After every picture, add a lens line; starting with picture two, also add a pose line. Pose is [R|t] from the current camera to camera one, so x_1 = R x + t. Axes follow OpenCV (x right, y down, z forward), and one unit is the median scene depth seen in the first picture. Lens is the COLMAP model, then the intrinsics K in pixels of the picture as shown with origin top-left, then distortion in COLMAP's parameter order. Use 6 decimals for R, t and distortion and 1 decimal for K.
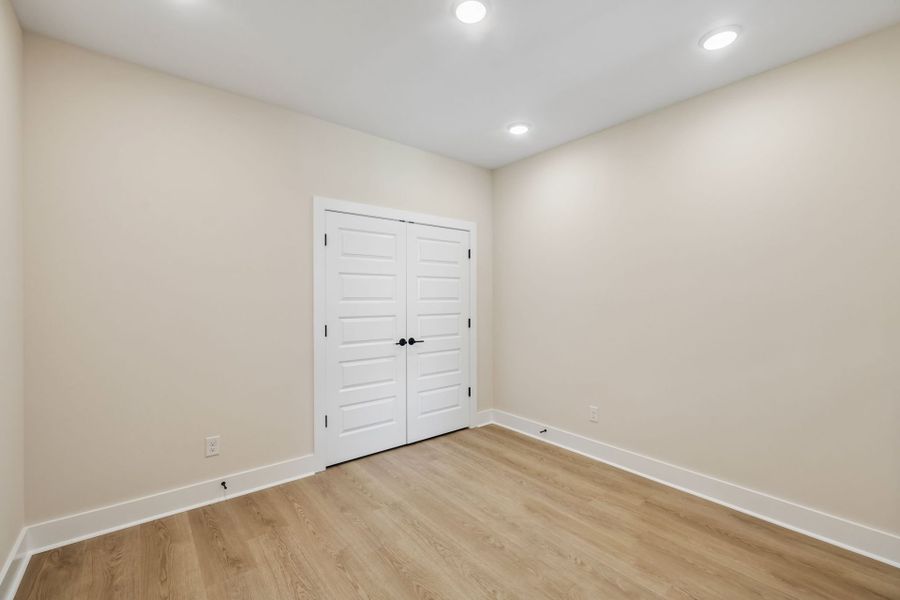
lens RADIAL K [[377.3, 0, 454.6], [0, 377.3, 297.1], [0, 0, 1]] dist [0.000626, -0.000010]
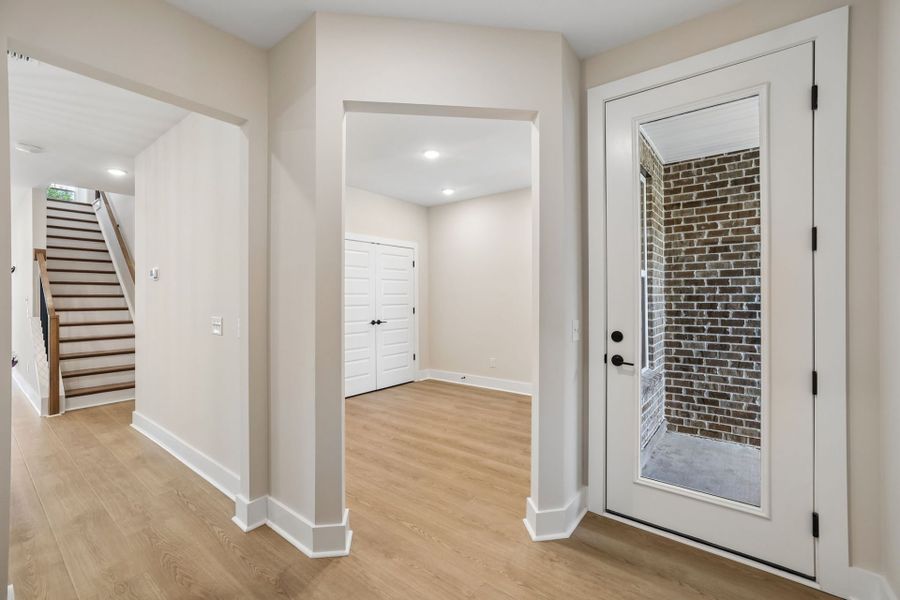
lens RADIAL K [[379.3, 0, 451.1], [0, 379.3, 295.1], [0, 0, 1]] dist [0.000166, 0.000075]
pose [[0.975330, -0.002422, 0.220739, -0.214919], [0.003252, 0.999989, -0.003400, 0.019150], [-0.220728, 0.004034, 0.975327, -0.706325]]
